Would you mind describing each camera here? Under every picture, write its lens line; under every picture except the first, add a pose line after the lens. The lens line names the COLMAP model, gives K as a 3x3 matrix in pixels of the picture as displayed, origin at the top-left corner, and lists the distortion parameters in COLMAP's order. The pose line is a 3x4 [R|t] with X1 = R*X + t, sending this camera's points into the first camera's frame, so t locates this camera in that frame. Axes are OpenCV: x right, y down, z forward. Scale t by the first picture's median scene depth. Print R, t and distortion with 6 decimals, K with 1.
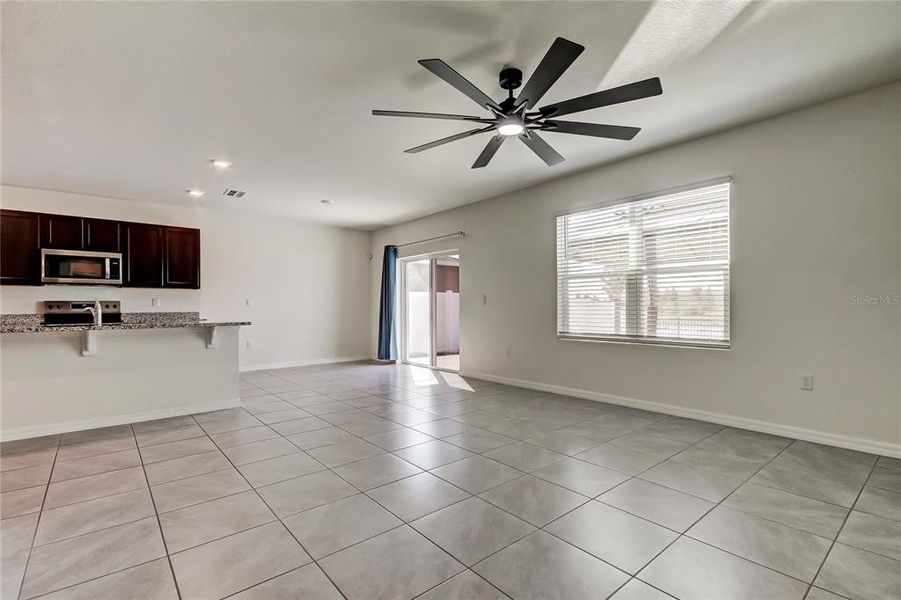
lens RADIAL K [[424.8, 0, 453.2], [0, 424.8, 302.6], [0, 0, 1]] dist [0.016554, -0.003505]
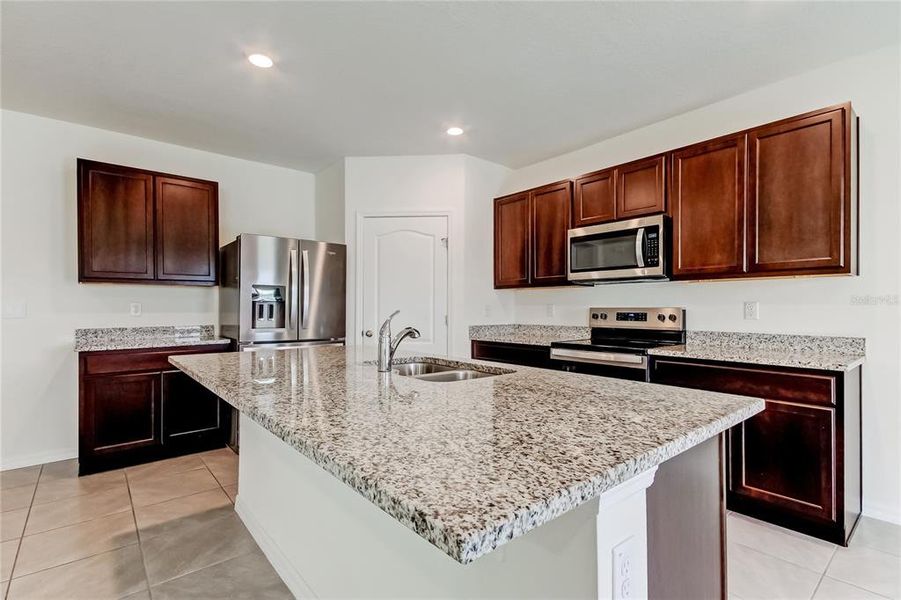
lens RADIAL K [[424.8, 0, 451.1], [0, 424.8, 309.3], [0, 0, 1]] dist [0.016554, -0.003505]
pose [[-0.001164, 0.001827, -0.999998, -0.269061], [0.004900, 0.999986, 0.001822, -0.004644], [0.999987, -0.004898, -0.001173, 0.755957]]
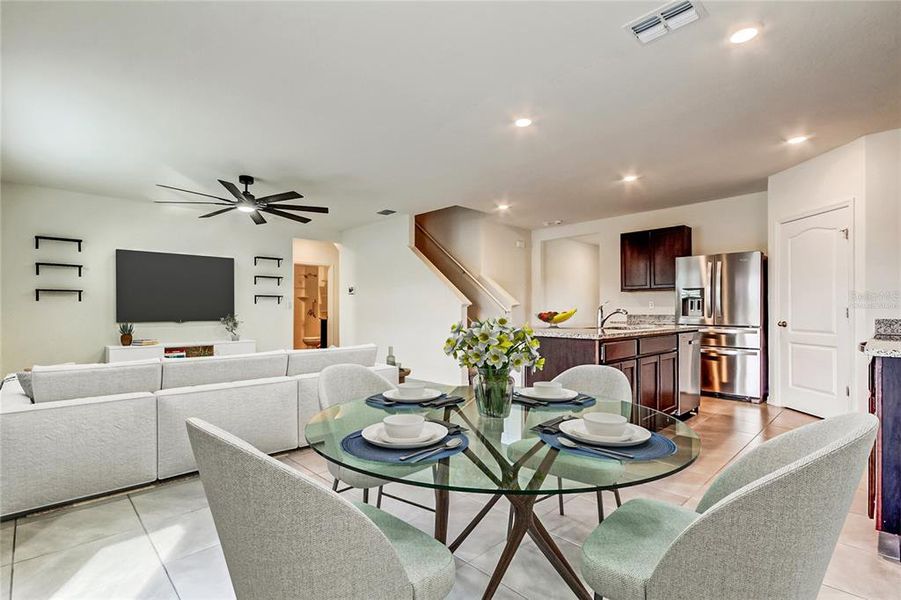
lens RADIAL K [[424.8, 0, 450.0], [0, 424.8, 306.3], [0, 0, 1]] dist [0.016554, -0.003505]
pose [[-0.997882, 0.006173, -0.064760, -0.283242], [0.006928, 0.999911, -0.011434, 0.007939], [0.064684, -0.011859, -0.997835, 1.398273]]
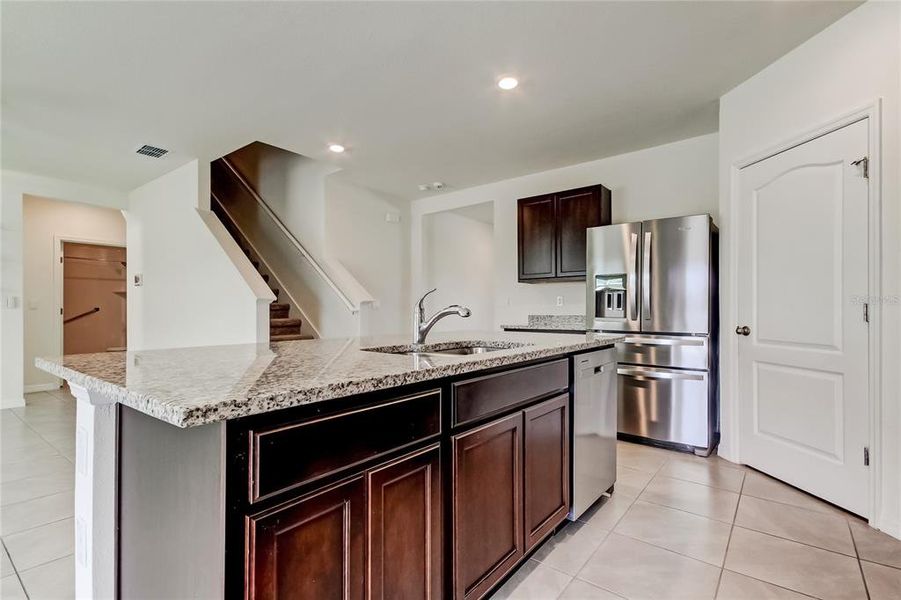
lens RADIAL K [[424.8, 0, 456.6], [0, 424.8, 307.6], [0, 0, 1]] dist [0.016554, -0.003505]
pose [[-0.978131, 0.006828, -0.207876, -0.537780], [0.008473, 0.999939, -0.007022, 0.010216], [0.207816, -0.008630, -0.978130, 1.042528]]
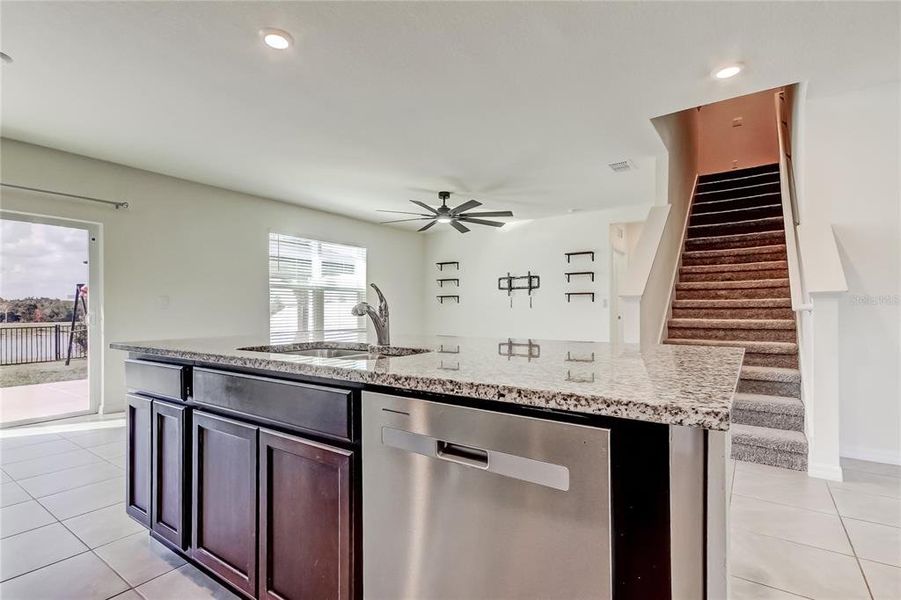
lens RADIAL K [[424.8, 0, 456.4], [0, 424.8, 306.6], [0, 0, 1]] dist [0.016554, -0.003505]
pose [[-0.251653, 0.016184, 0.967682, -0.897111], [0.006147, 0.999867, -0.015124, 0.013595], [-0.967798, 0.002142, -0.251719, 0.731309]]
